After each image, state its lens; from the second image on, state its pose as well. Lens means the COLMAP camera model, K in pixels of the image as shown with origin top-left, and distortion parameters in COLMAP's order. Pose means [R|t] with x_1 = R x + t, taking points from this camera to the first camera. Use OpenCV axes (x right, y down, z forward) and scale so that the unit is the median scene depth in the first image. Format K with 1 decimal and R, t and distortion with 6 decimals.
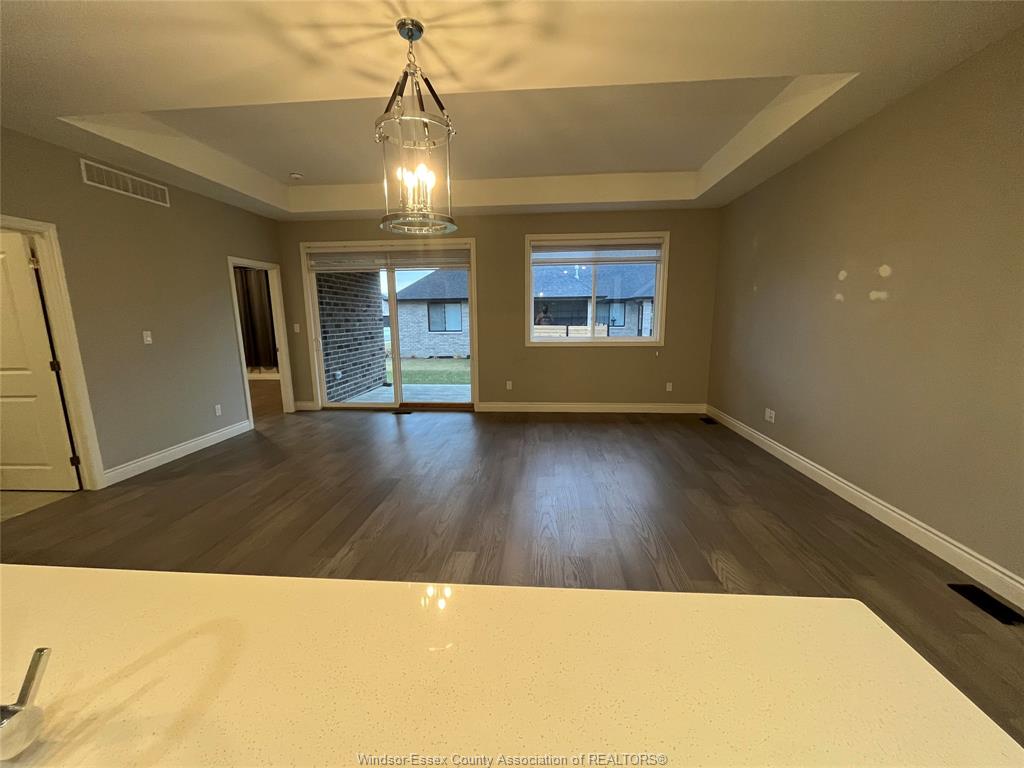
lens RADIAL K [[414.9, 0, 512.0], [0, 414.9, 384.0], [0, 0, 1]] dist [-0.002202, -0.000166]
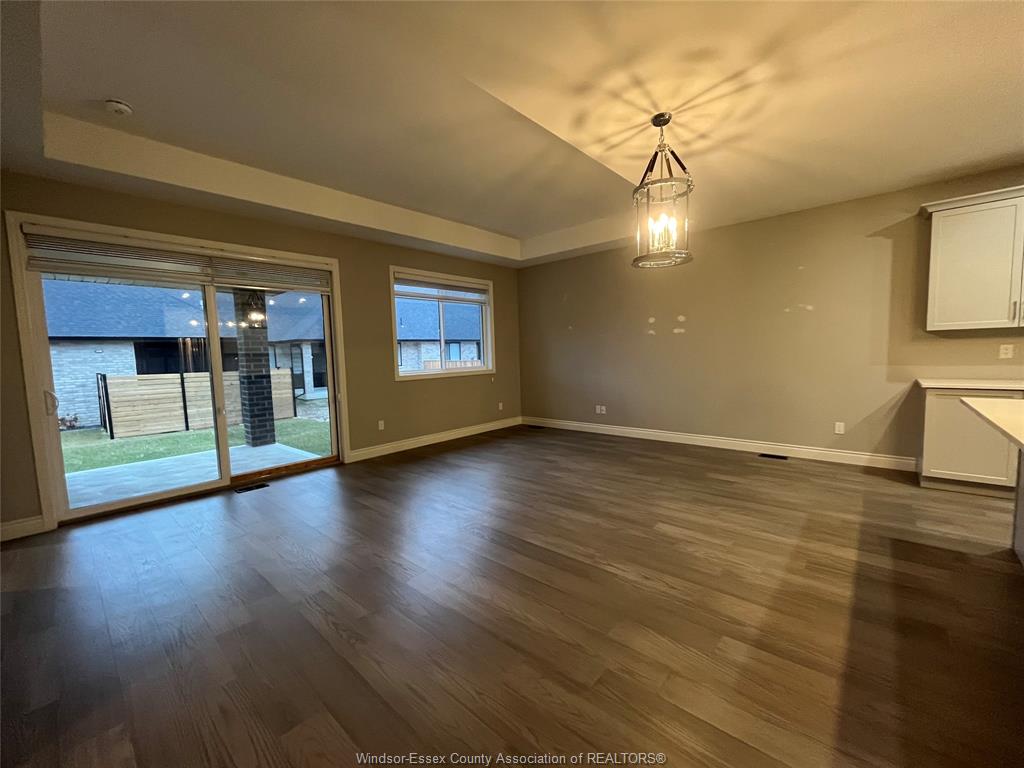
lens RADIAL K [[413.3, 0, 510.3], [0, 413.3, 386.1], [0, 0, 1]] dist [-0.000405, -0.000125]
pose [[0.609079, -0.073423, 0.789703, -0.781310], [0.153582, 0.987777, -0.026614, -0.019922], [-0.778097, 0.137494, 0.612911, 0.319014]]
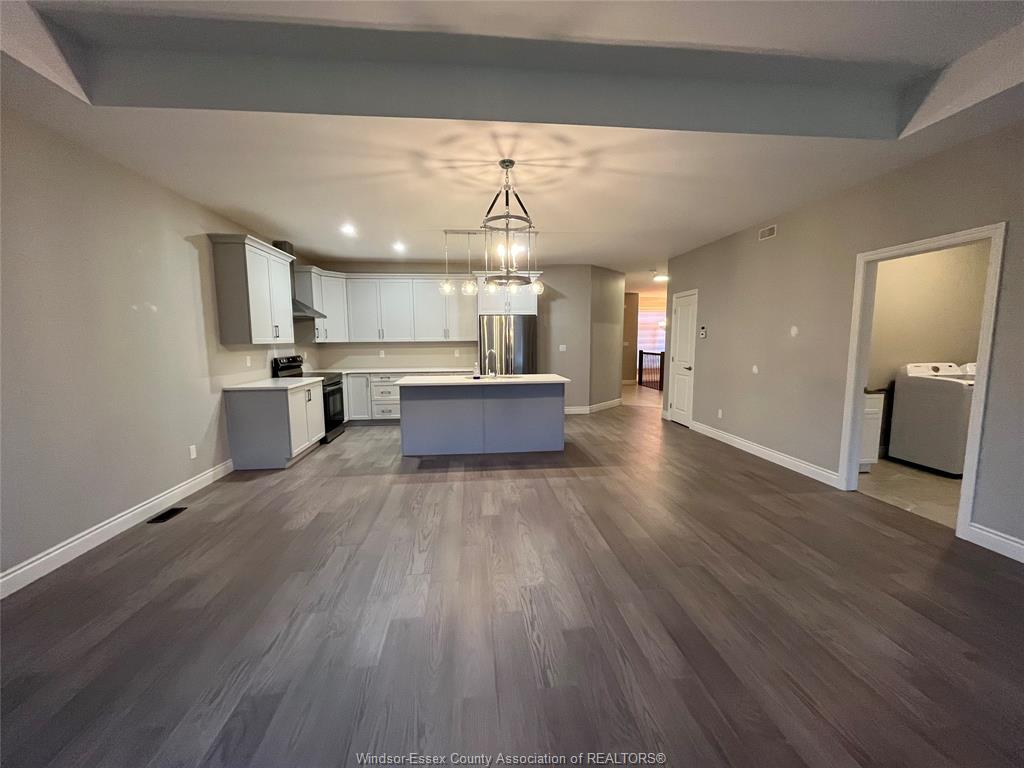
lens RADIAL K [[413.3, 0, 510.3], [0, 413.3, 386.1], [0, 0, 1]] dist [-0.000405, -0.000125]
pose [[-0.984339, 0.037511, -0.172250, 0.024777], [-0.010587, 0.962758, 0.270156, -0.214046], [0.175969, 0.267748, -0.947283, 1.299179]]
